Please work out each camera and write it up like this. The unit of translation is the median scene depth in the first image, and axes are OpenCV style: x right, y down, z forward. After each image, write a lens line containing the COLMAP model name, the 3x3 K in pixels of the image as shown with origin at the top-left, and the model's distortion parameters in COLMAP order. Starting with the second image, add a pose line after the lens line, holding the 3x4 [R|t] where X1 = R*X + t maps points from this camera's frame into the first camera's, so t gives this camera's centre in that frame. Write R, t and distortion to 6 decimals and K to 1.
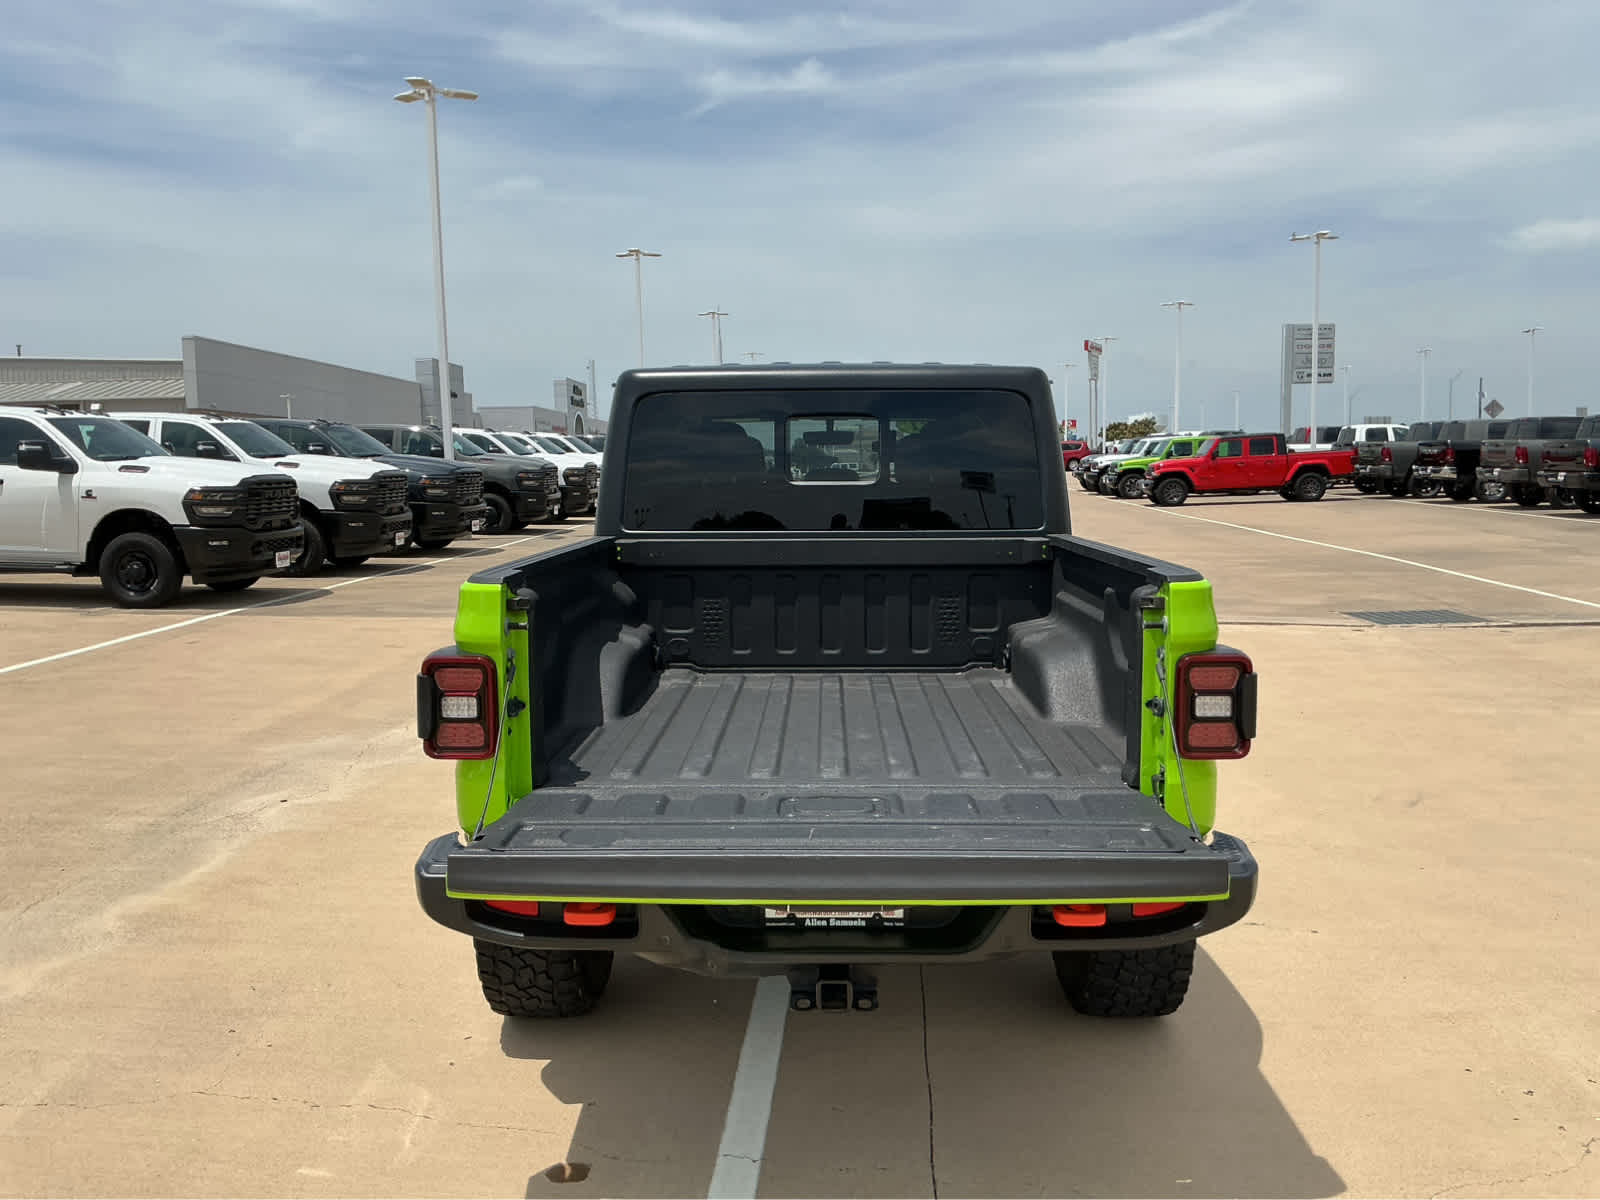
lens RADIAL K [[1318.2, 0, 801.9], [0, 1318.2, 604.6], [0, 0, 1]] dist [0.122457, -0.240257]
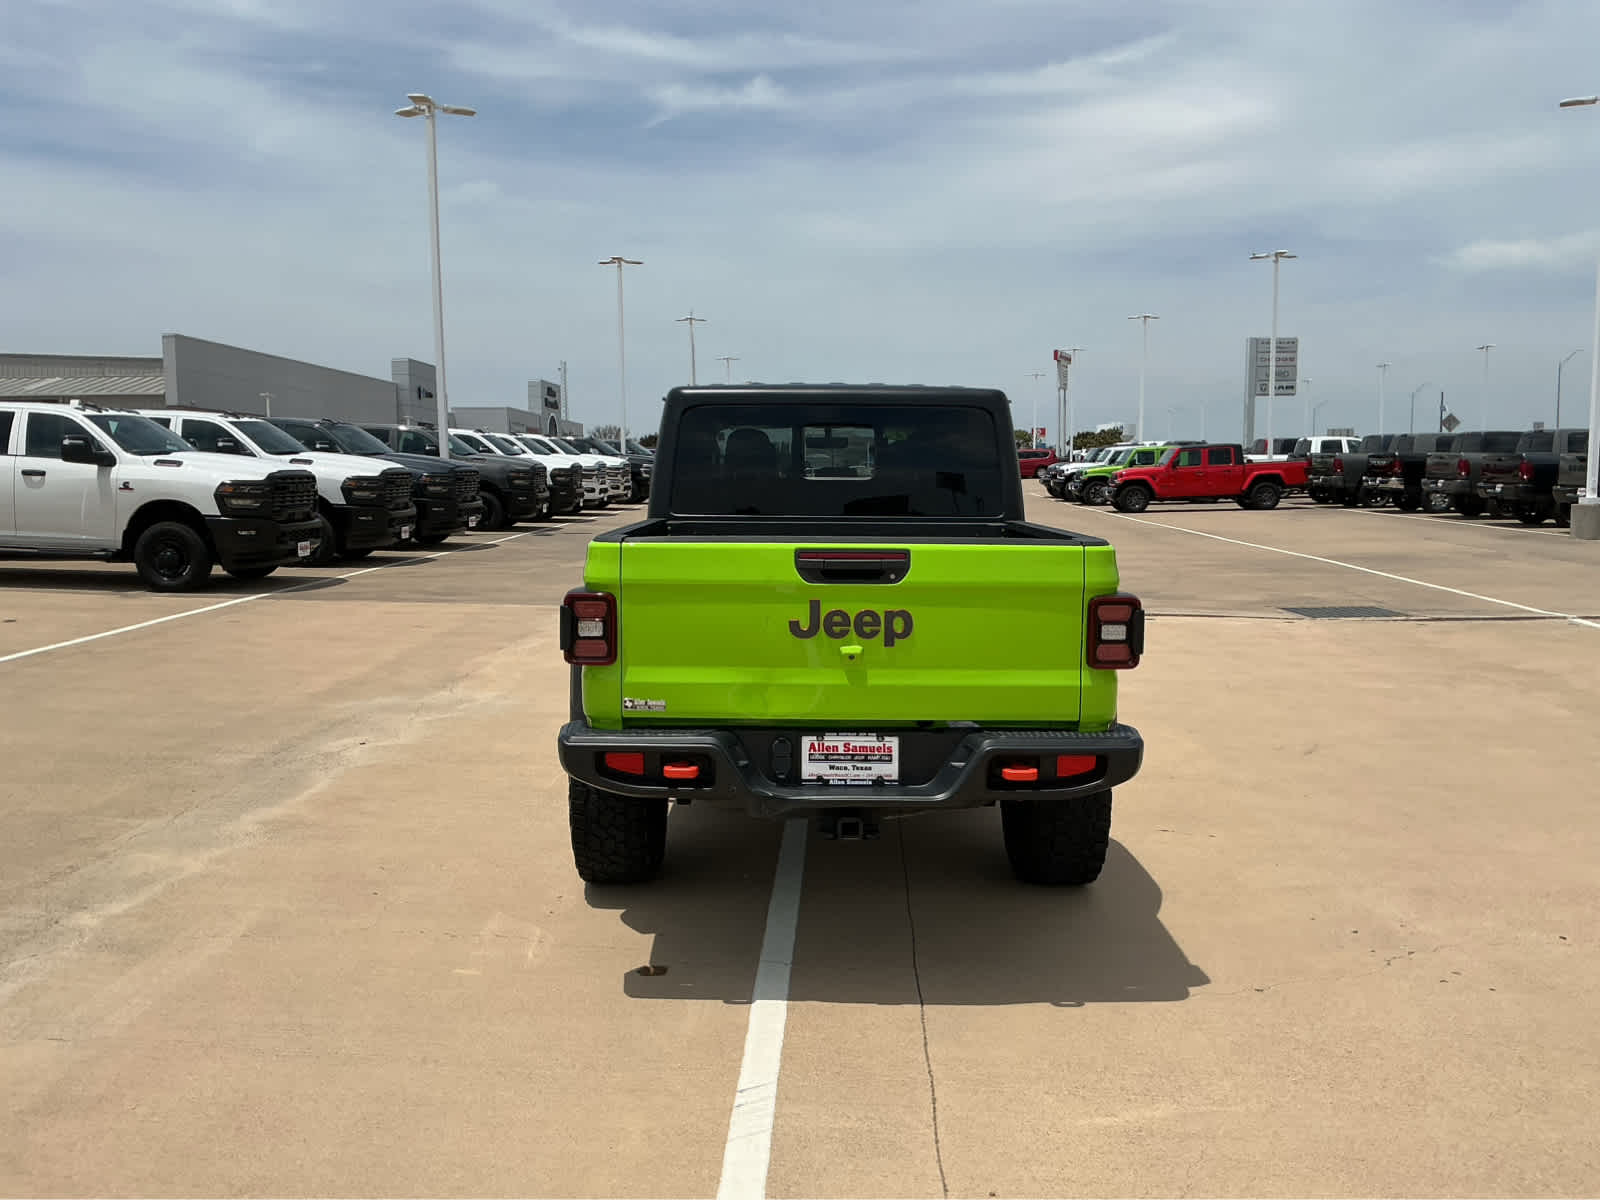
lens RADIAL K [[1318.2, 0, 801.9], [0, 1318.2, 604.6], [0, 0, 1]] dist [0.122457, -0.240257]
pose [[0.999681, 0.010170, 0.023107, -0.010667], [-0.010090, 0.999943, -0.003567, 0.009314], [-0.023142, 0.003333, 0.999727, -0.072856]]
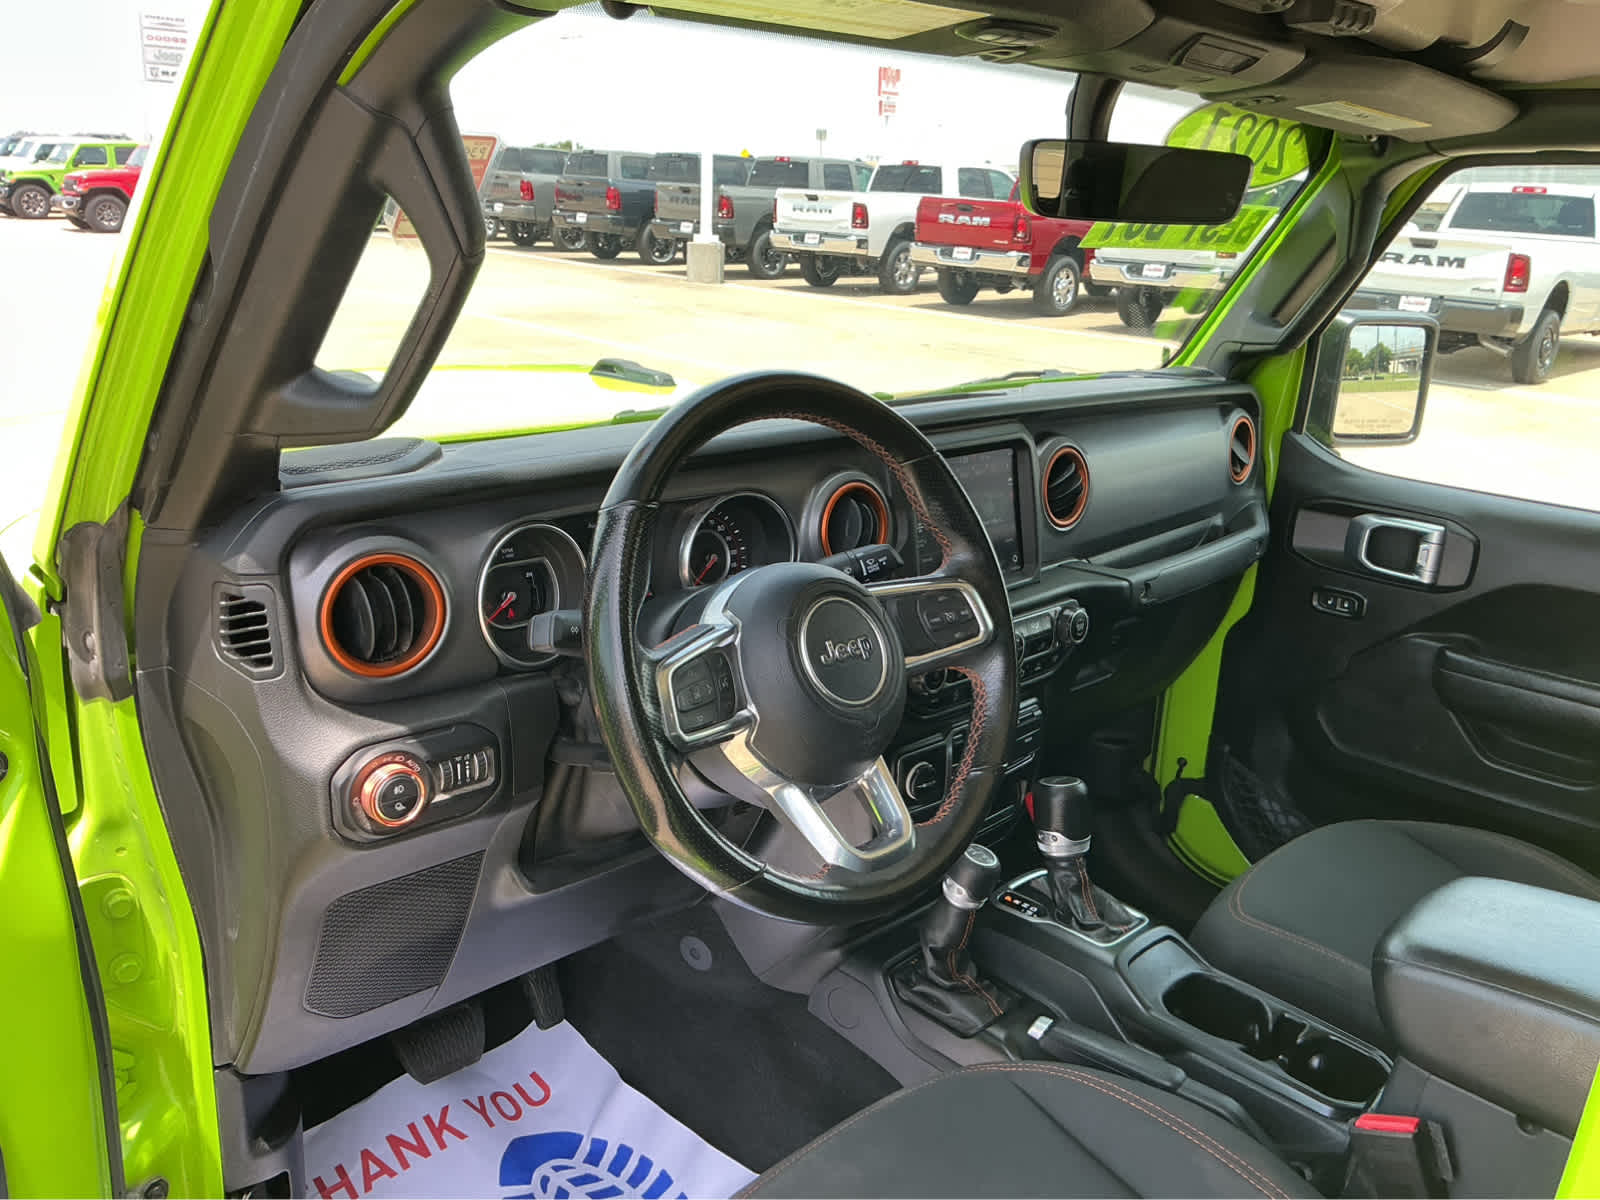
lens RADIAL K [[1318.2, 0, 801.9], [0, 1318.2, 604.6], [0, 0, 1]] dist [0.122457, -0.240257]
pose [[0.671702, -0.174536, 0.719968, -0.083584], [0.024053, 0.976476, 0.214279, -0.042679], [-0.740431, -0.126614, 0.660099, 0.363257]]
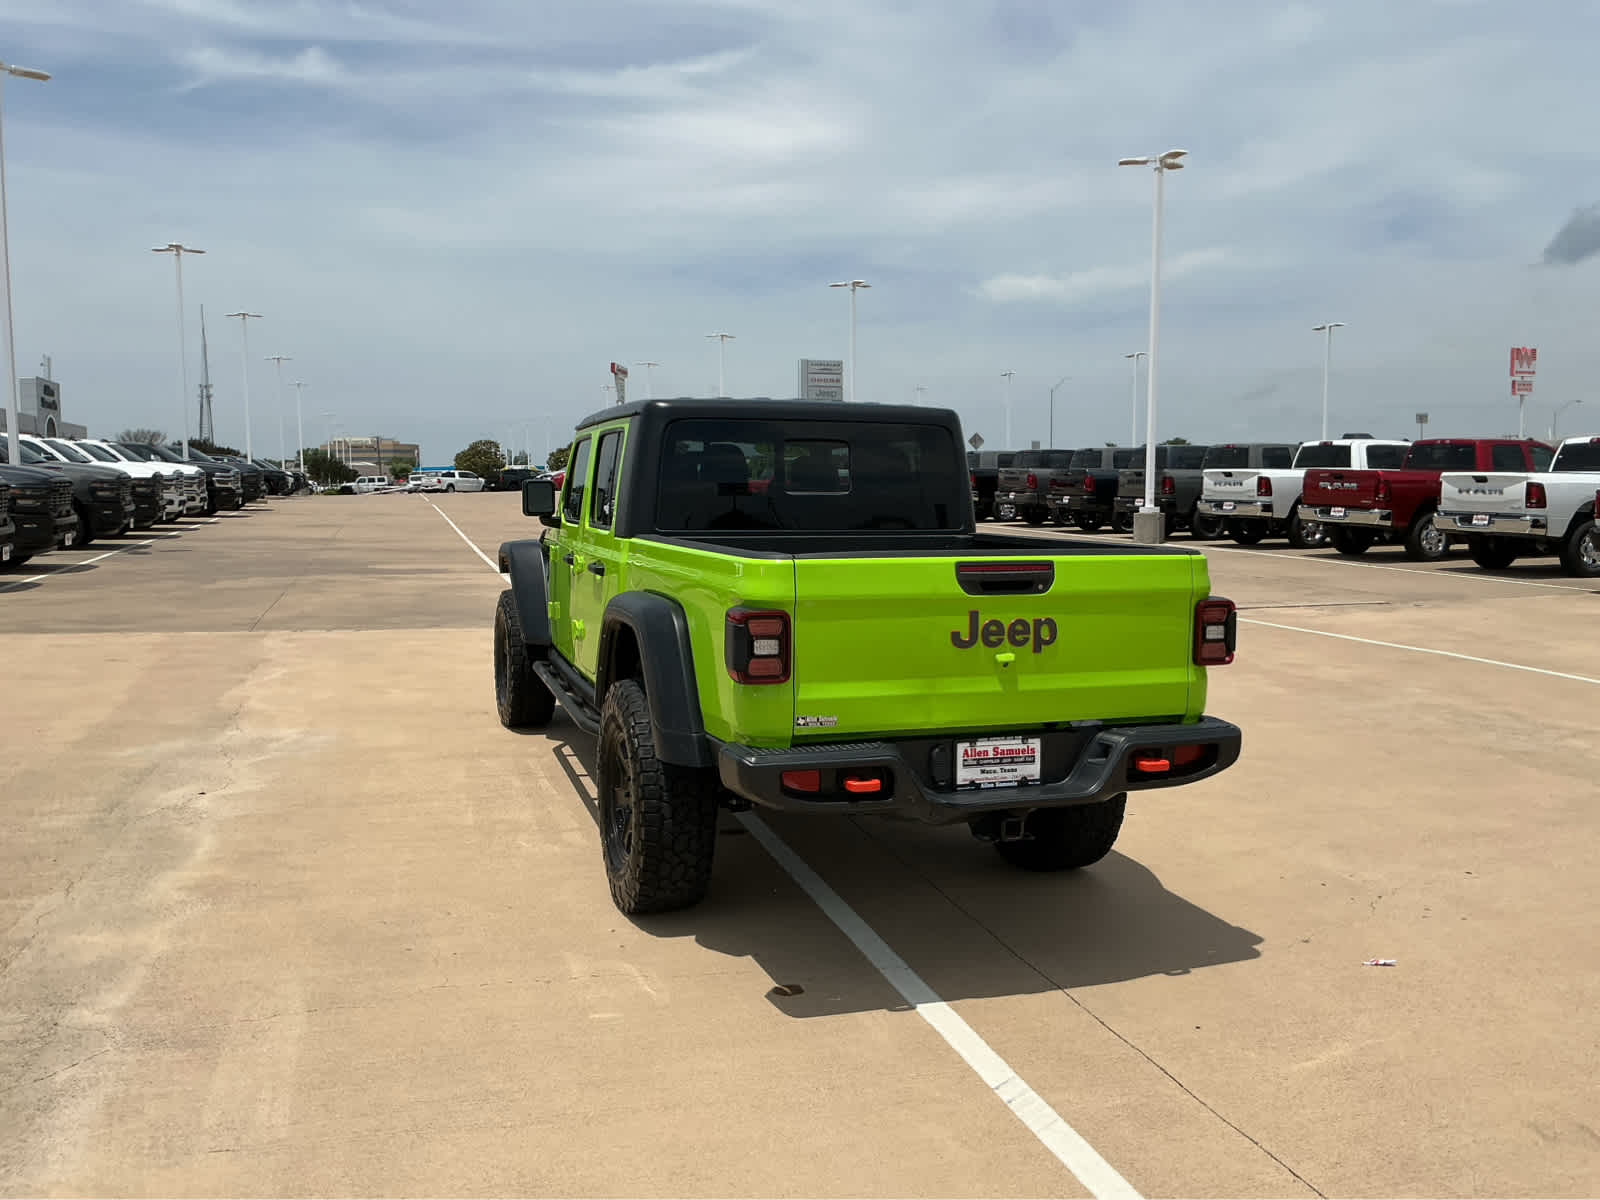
lens RADIAL K [[1318.2, 0, 801.9], [0, 1318.2, 604.6], [0, 0, 1]] dist [0.122457, -0.240257]
pose [[0.936317, -0.018545, 0.350666, -0.121174], [0.023370, 0.999681, -0.009534, 0.007964], [-0.350377, 0.017122, 0.936452, -0.055569]]
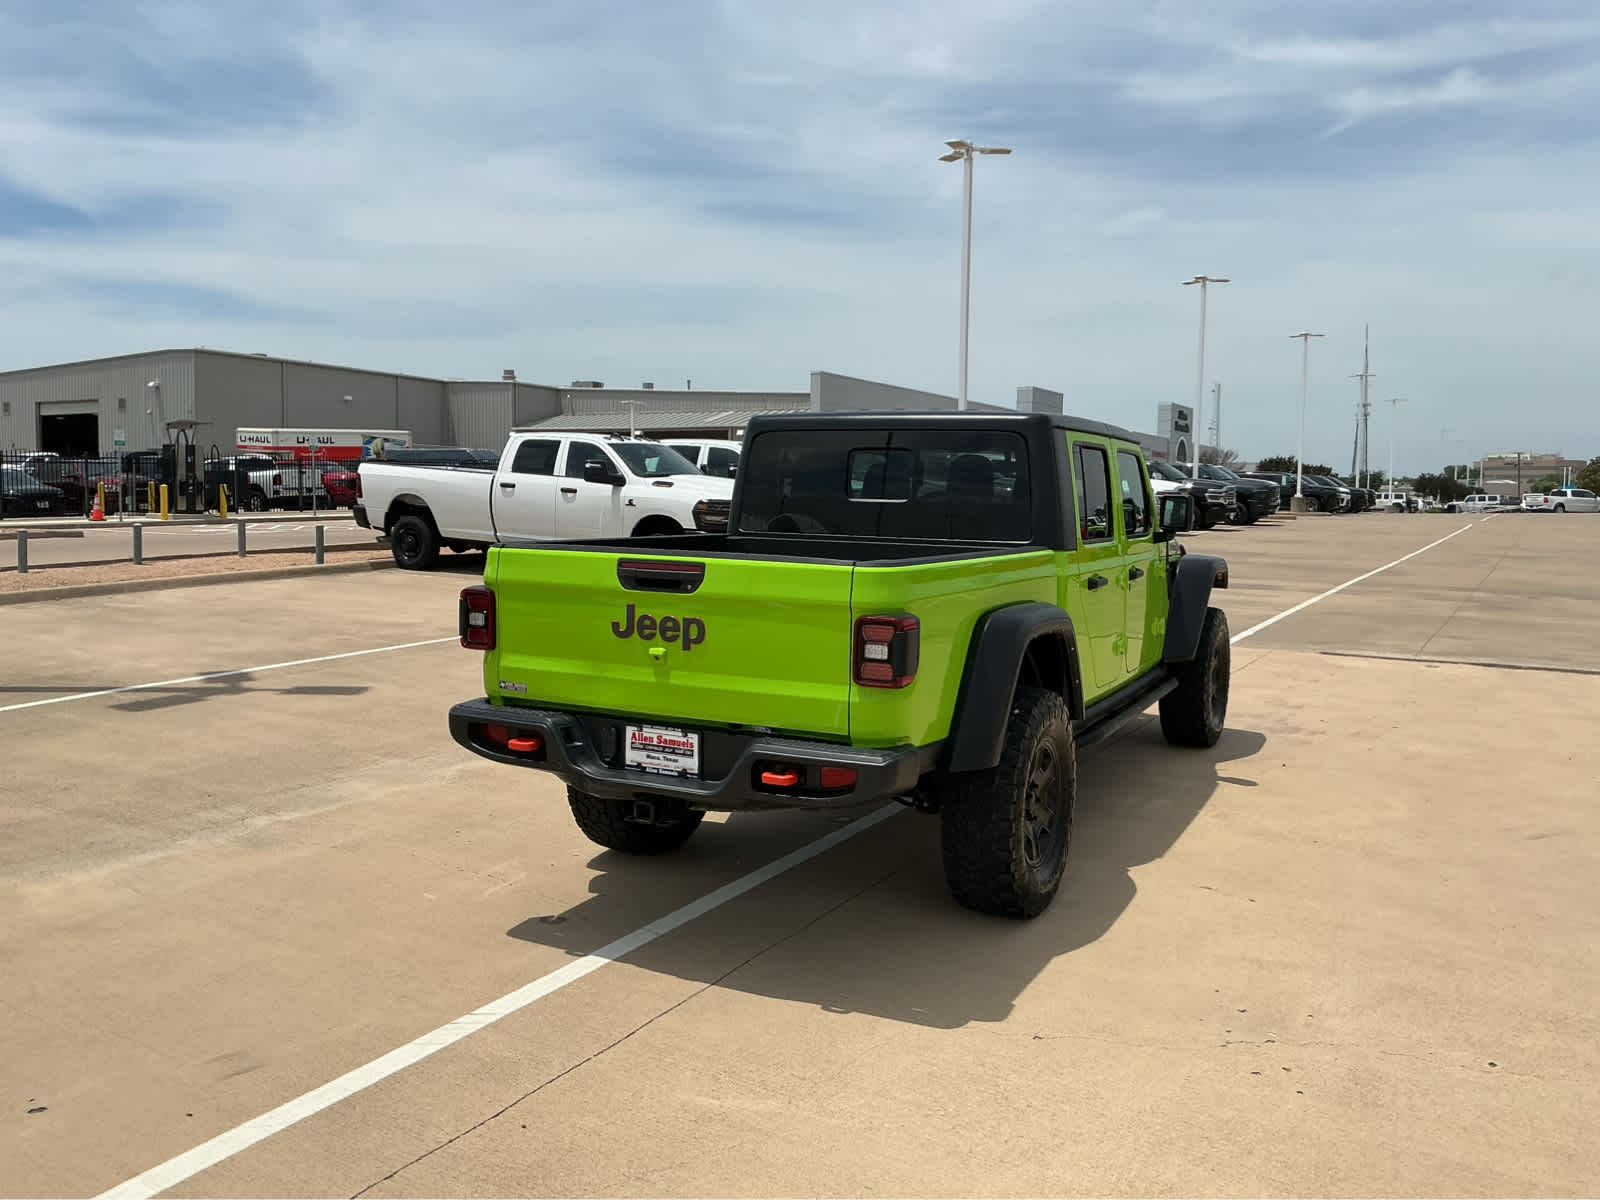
lens RADIAL K [[1318.2, 0, 801.9], [0, 1318.2, 604.6], [0, 0, 1]] dist [0.122457, -0.240257]
pose [[0.897262, 0.063271, -0.436942, 0.147042], [-0.071396, 0.997446, -0.002177, 0.005671], [0.435688, 0.033149, 0.899487, -0.060595]]
